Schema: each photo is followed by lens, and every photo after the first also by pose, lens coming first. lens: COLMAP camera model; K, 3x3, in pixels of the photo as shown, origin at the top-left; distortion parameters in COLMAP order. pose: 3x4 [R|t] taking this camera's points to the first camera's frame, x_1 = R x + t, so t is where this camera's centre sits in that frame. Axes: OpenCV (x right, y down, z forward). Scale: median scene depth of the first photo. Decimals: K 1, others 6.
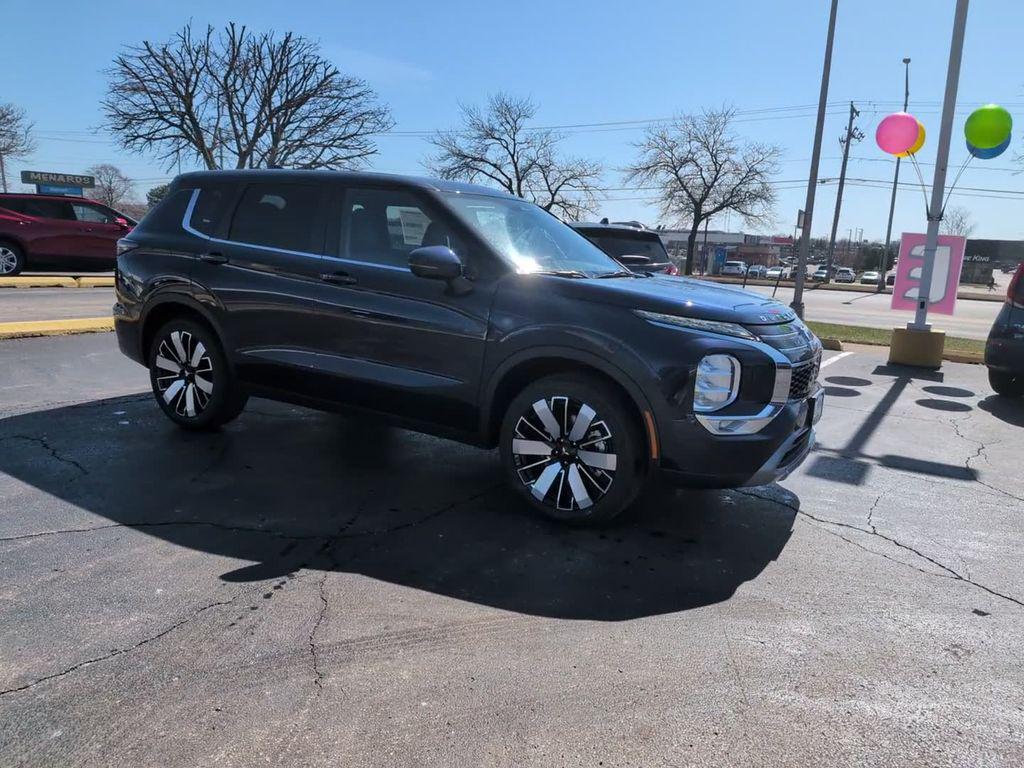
lens RADIAL K [[735.2, 0, 529.9], [0, 735.2, 380.9], [0, 0, 1]] dist [0.046637, -0.071038]
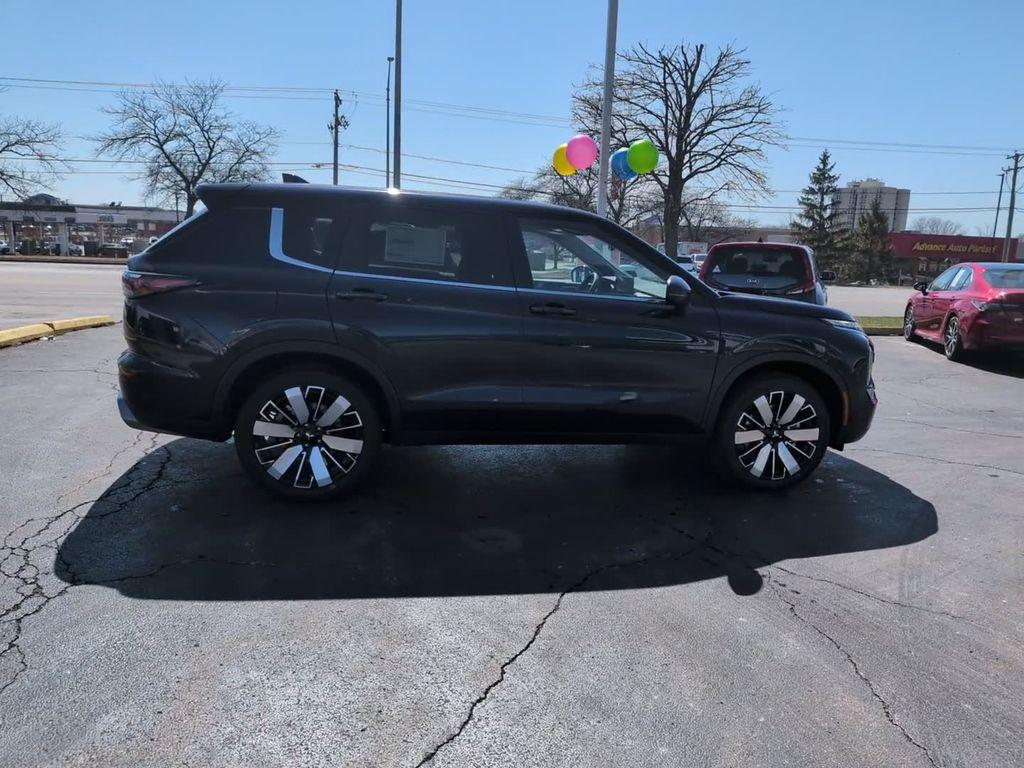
lens RADIAL K [[735.2, 0, 542.6], [0, 735.2, 385.7], [0, 0, 1]] dist [0.046637, -0.071038]
pose [[0.753431, -0.139034, 0.642659, -0.189529], [0.117056, 0.990138, 0.076976, -0.023638], [-0.647023, 0.017231, 0.762276, 0.049841]]
